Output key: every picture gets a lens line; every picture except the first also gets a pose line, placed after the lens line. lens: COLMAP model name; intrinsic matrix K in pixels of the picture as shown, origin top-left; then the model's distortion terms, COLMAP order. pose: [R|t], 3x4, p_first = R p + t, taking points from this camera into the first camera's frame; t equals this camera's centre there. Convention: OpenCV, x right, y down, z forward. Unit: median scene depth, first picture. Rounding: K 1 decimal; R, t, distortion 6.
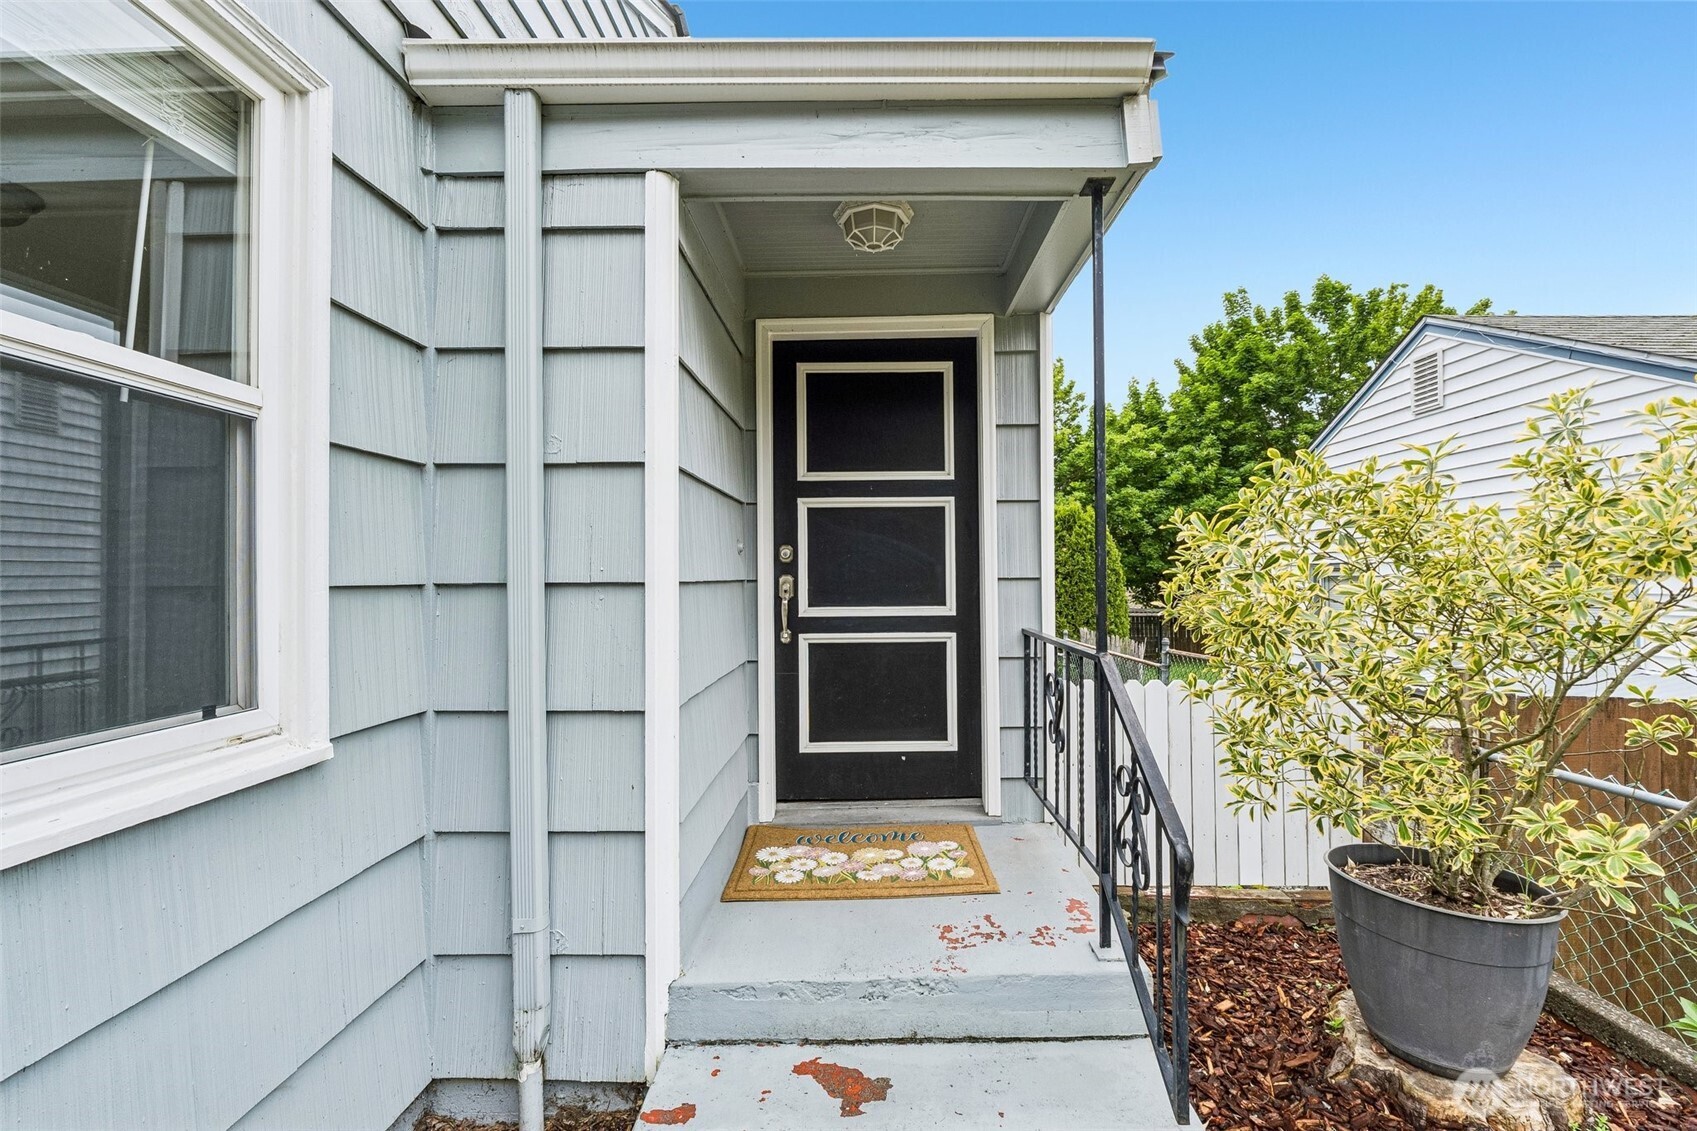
lens RADIAL K [[714.2, 0, 860.4], [0, 714.2, 575.3], [0, 0, 1]] dist [-0.006570, -0.000176]
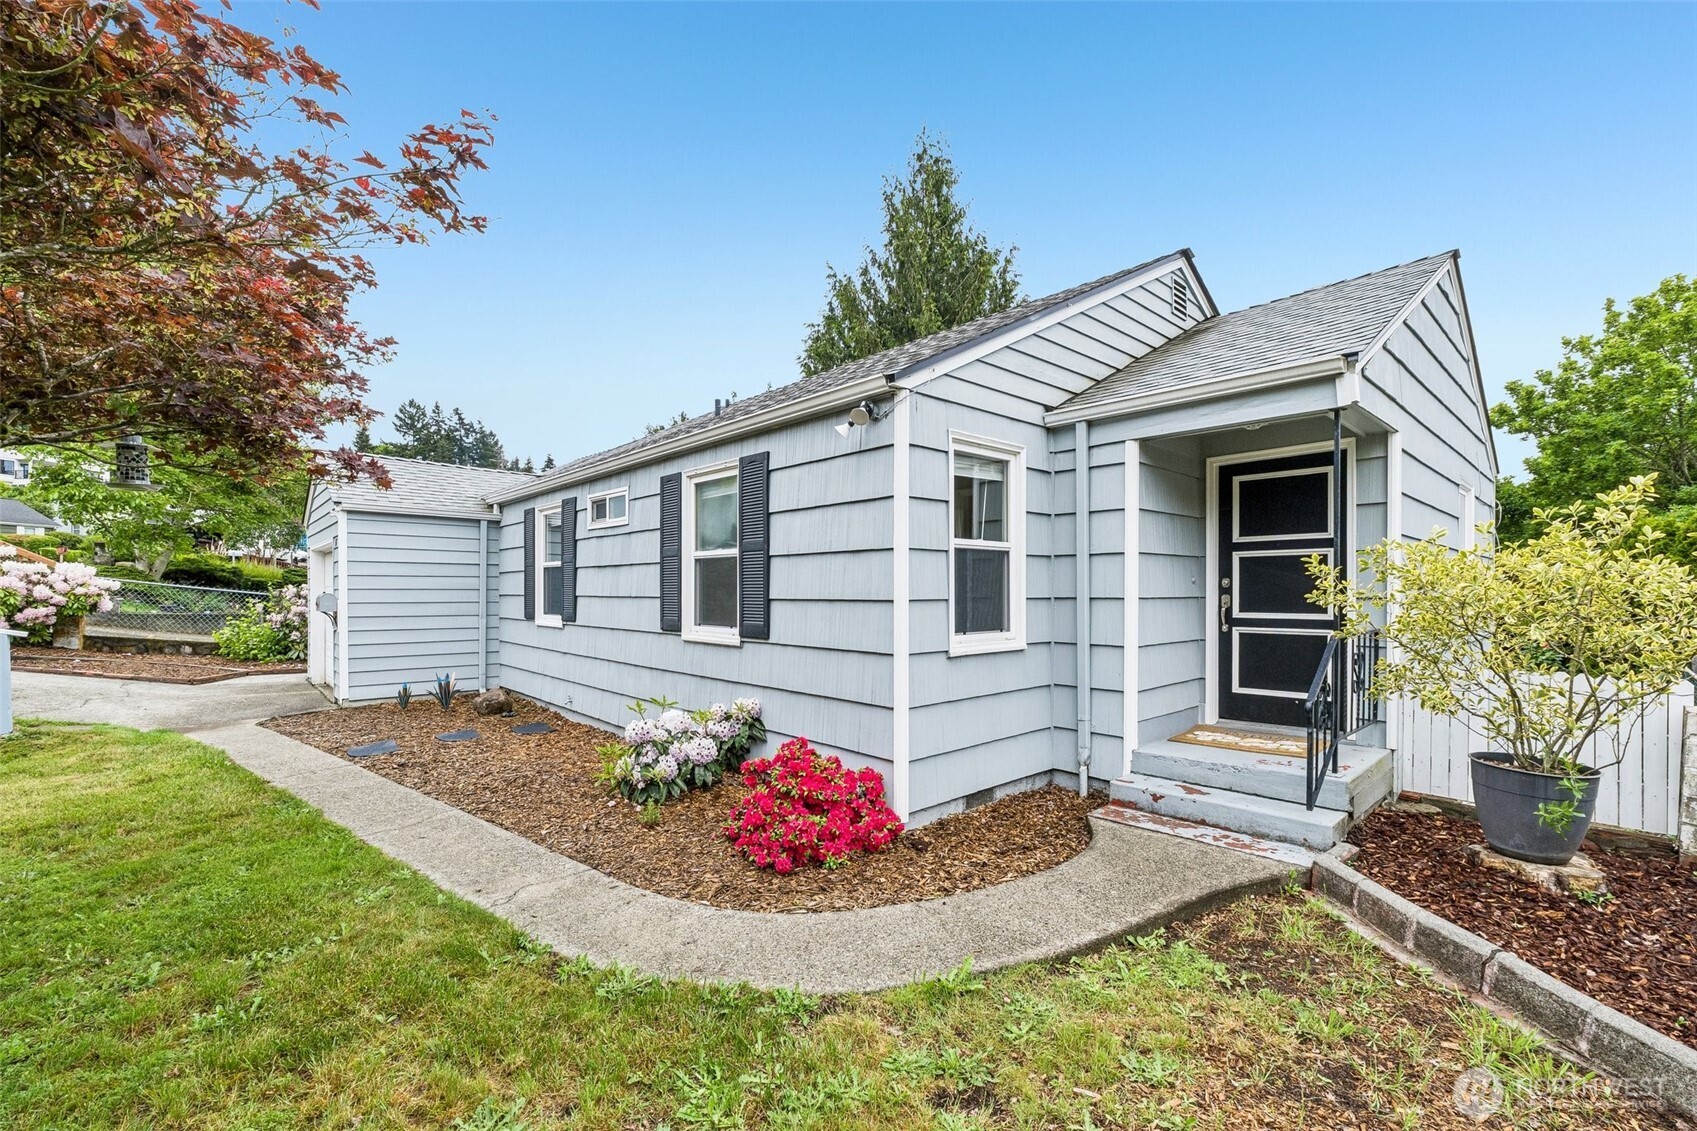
lens RADIAL K [[714.2, 0, 860.4], [0, 714.2, 575.3], [0, 0, 1]] dist [-0.006570, -0.000176]
pose [[0.691657, -0.007508, -0.722187, 0.920908], [-0.004058, 0.999890, -0.014281, -0.031454], [0.722214, 0.012808, 0.691551, -1.519299]]
